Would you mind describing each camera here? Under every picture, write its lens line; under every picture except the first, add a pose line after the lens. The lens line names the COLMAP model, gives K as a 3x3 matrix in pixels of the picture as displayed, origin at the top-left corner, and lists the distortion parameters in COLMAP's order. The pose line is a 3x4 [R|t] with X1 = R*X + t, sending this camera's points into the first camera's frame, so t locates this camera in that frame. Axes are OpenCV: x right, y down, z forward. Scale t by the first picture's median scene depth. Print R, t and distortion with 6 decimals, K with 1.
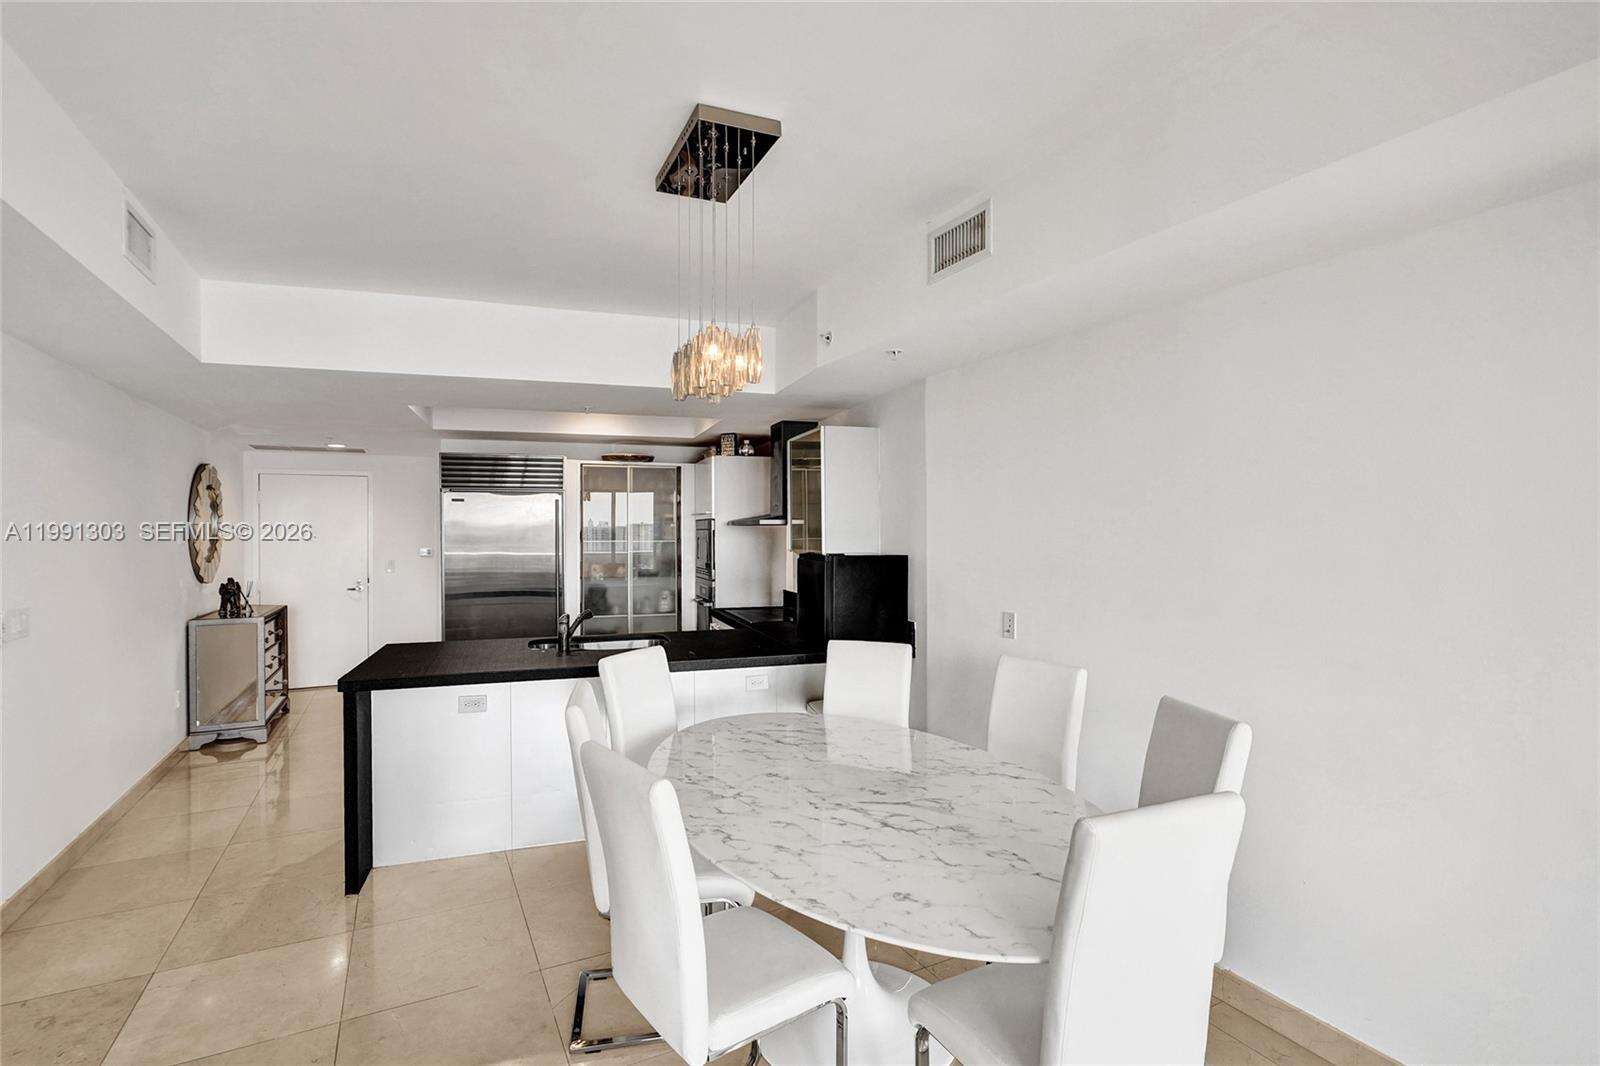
lens RADIAL K [[739.7, 0, 793.5], [0, 739.7, 541.8], [0, 0, 1]] dist [-0.013496, 0.000659]
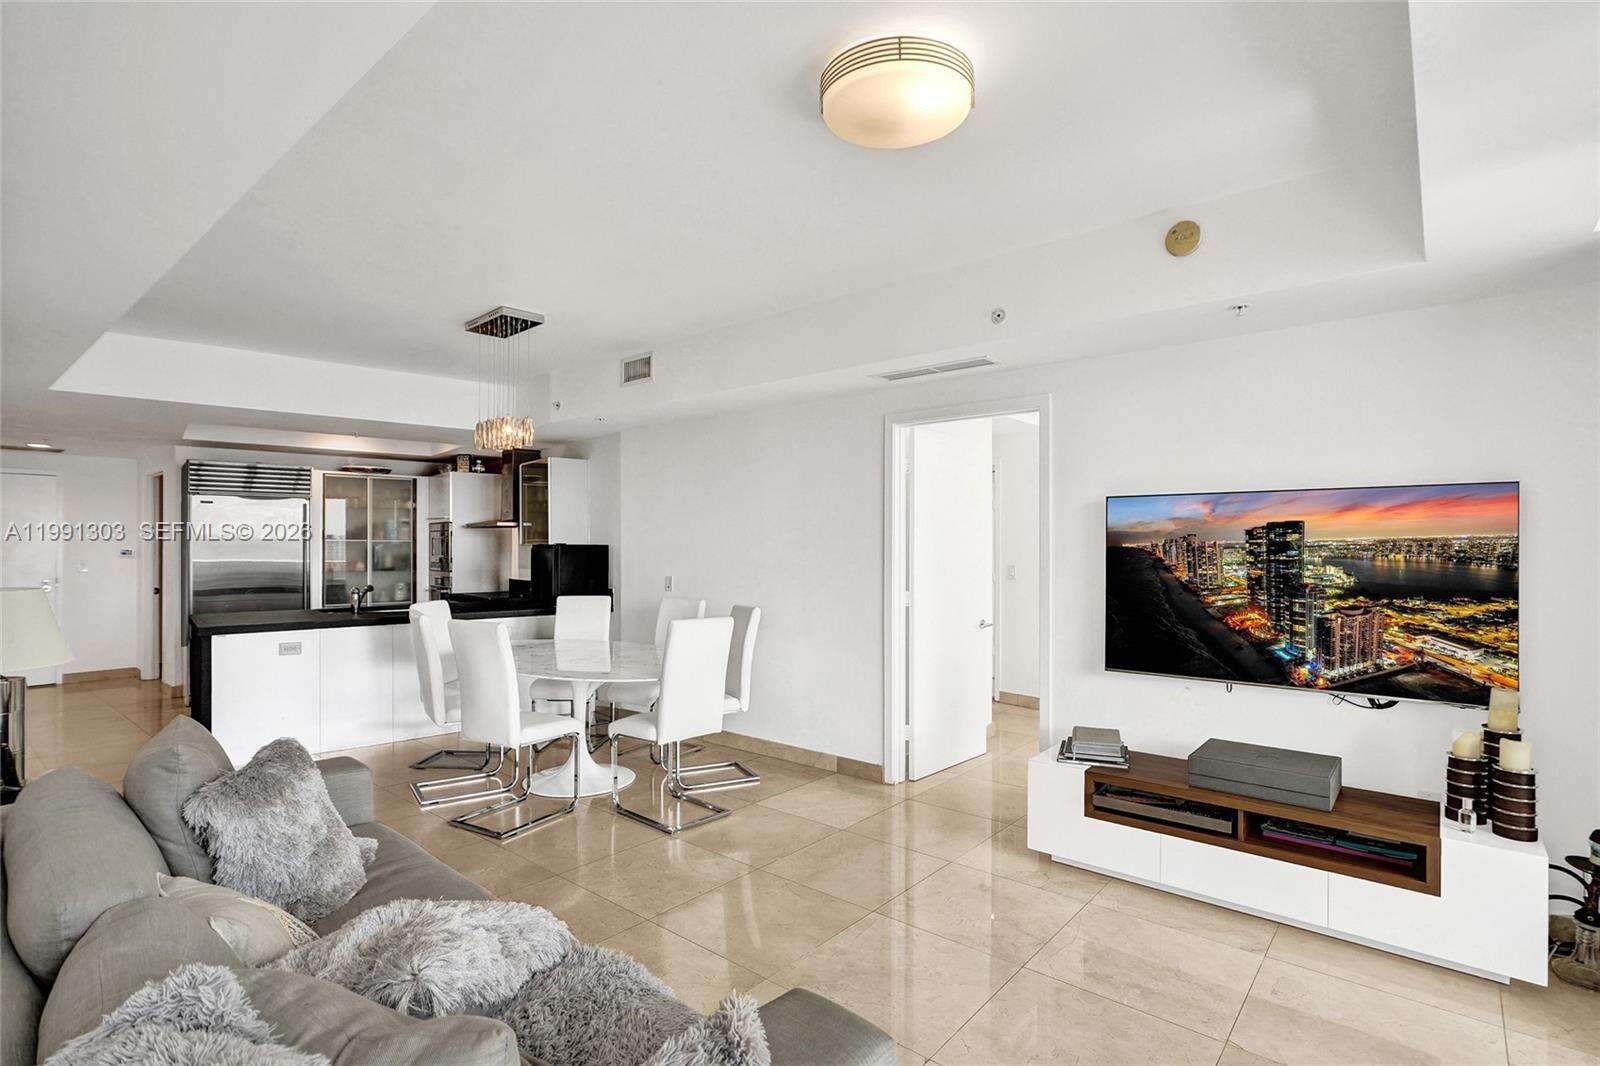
lens RADIAL K [[790.3, 0, 808.4], [0, 790.3, 539.8], [0, 0, 1]] dist [-0.011602, 0.000096]
pose [[0.921467, 0.006523, 0.388403, -0.073628], [0.003267, 0.999694, -0.024539, 0.035822], [-0.388444, 0.023881, 0.921163, -0.494693]]
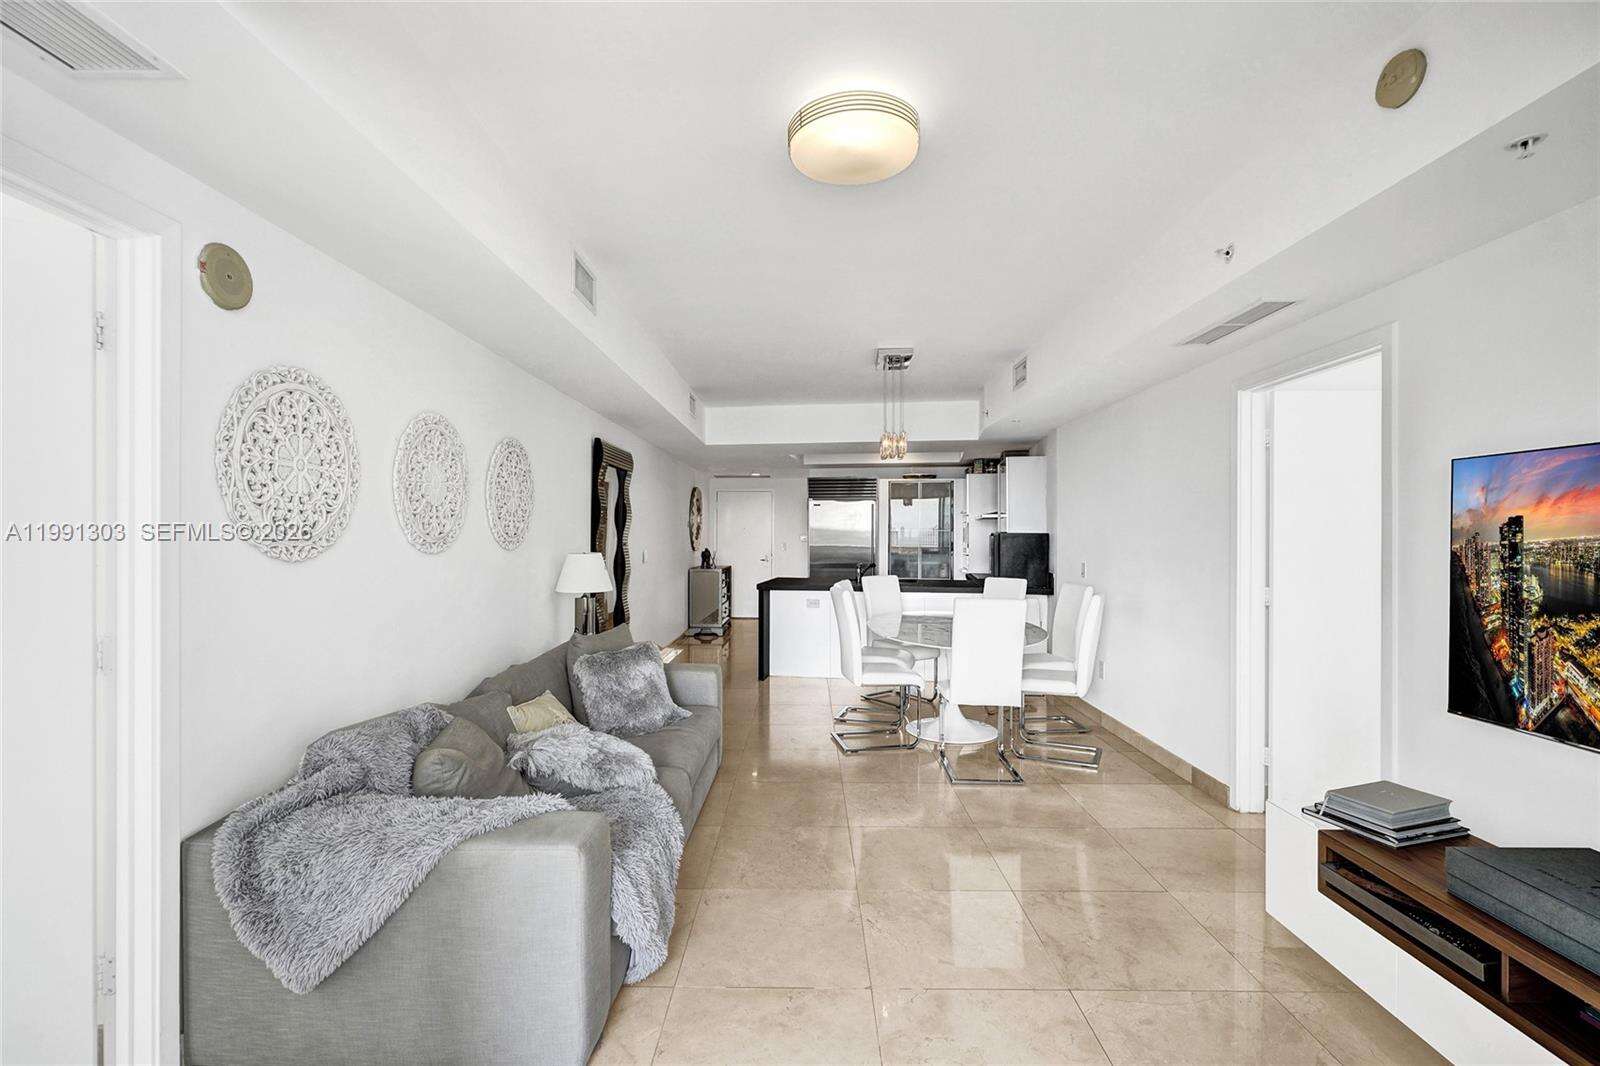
lens RADIAL K [[733.5, 0, 788.8], [0, 733.5, 531.8], [0, 0, 1]] dist [-0.010584, 0.004486]
pose [[0.874520, 0.003965, -0.484973, 0.324506], [-0.014159, 0.999749, -0.017357, 0.037915], [0.484783, 0.022046, 0.874357, -0.539698]]
